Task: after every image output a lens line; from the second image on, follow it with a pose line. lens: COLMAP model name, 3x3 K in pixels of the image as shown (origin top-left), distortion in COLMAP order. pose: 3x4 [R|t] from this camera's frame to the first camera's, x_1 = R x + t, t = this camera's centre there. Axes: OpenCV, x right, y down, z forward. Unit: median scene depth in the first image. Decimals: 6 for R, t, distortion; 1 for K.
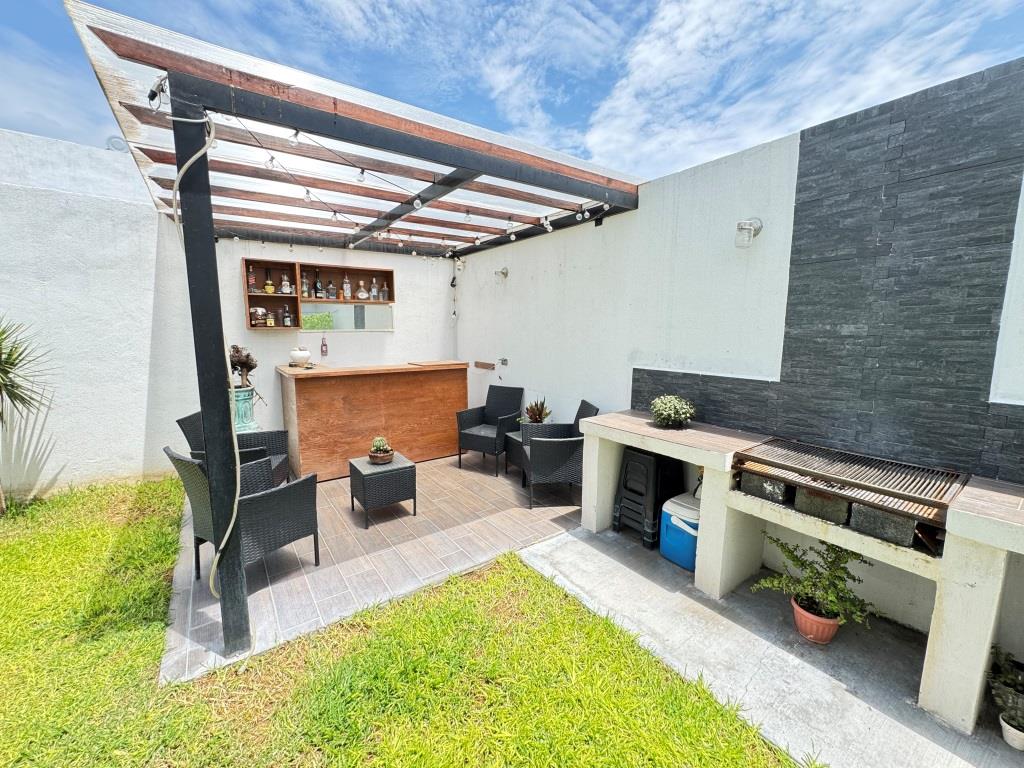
lens RADIAL K [[407.0, 0, 512.5], [0, 407.0, 382.6], [0, 0, 1]] dist [0.000170, 0.000124]
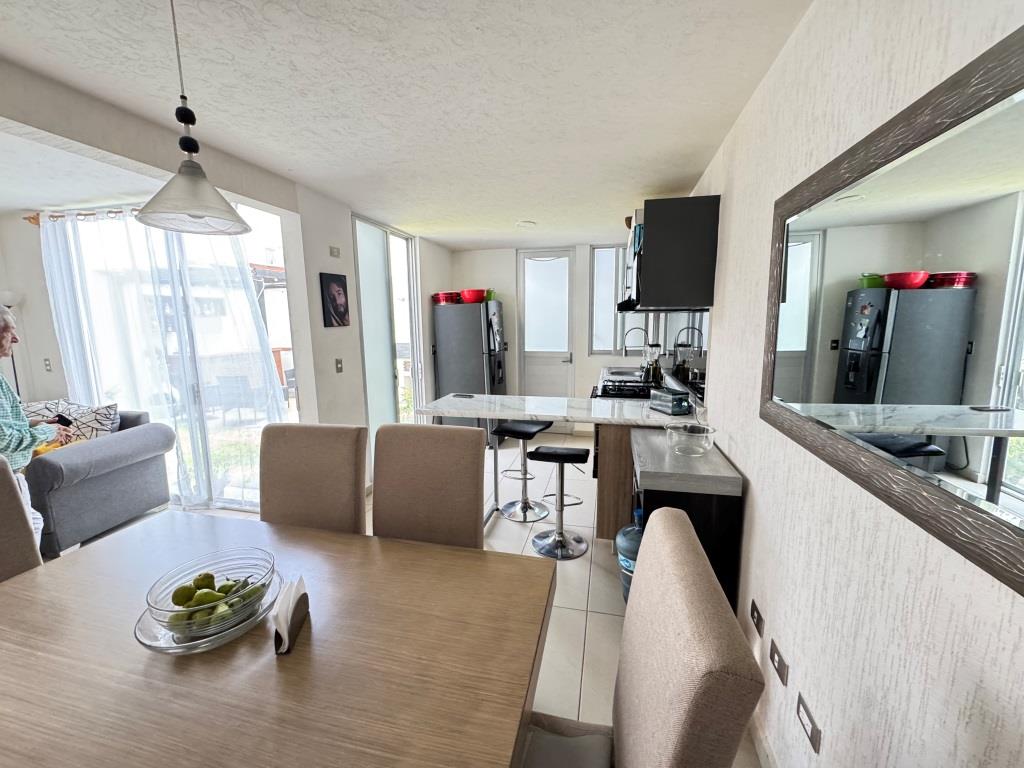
lens RADIAL K [[407.0, 0, 511.4], [0, 407.0, 381.7], [0, 0, 1]] dist [0.000170, 0.000124]
pose [[0.762316, -0.106663, 0.638355, -0.896702], [0.101268, 0.993835, 0.045128, 0.231943], [-0.639234, 0.030243, 0.768418, -2.022032]]
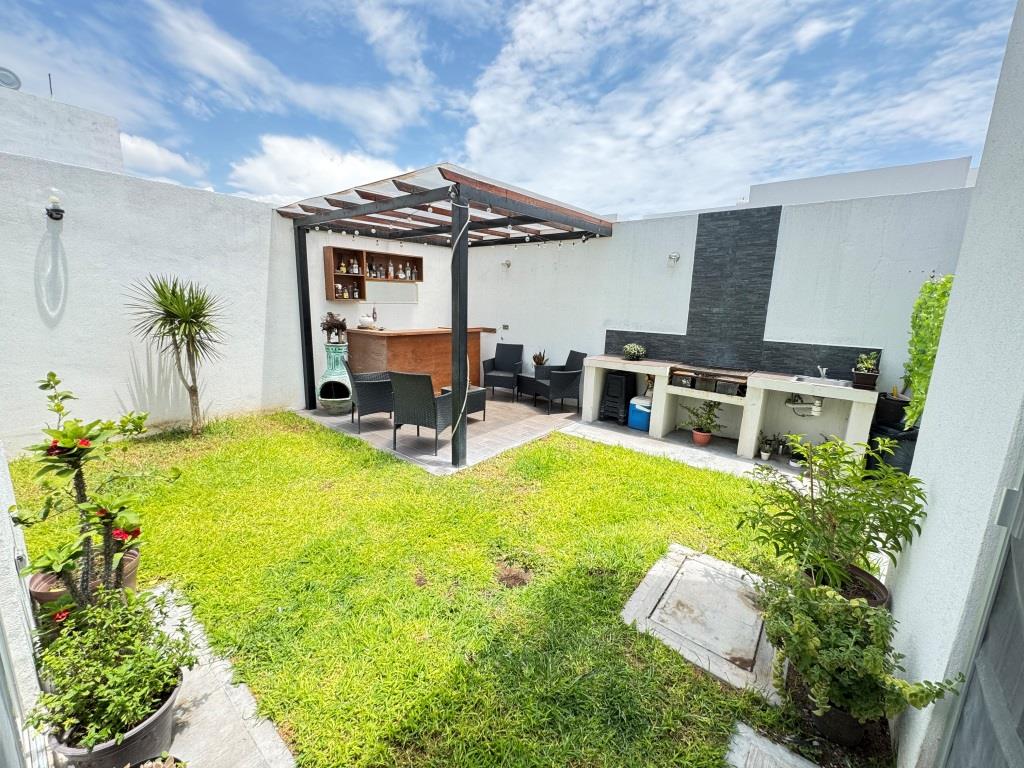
lens RADIAL K [[407.0, 0, 511.1], [0, 407.0, 381.7], [0, 0, 1]] dist [0.000170, 0.000124]
pose [[0.964851, -0.027420, 0.261363, -0.654022], [0.010248, 0.997711, 0.066839, 0.076961], [-0.262598, -0.061811, 0.962924, -0.674319]]
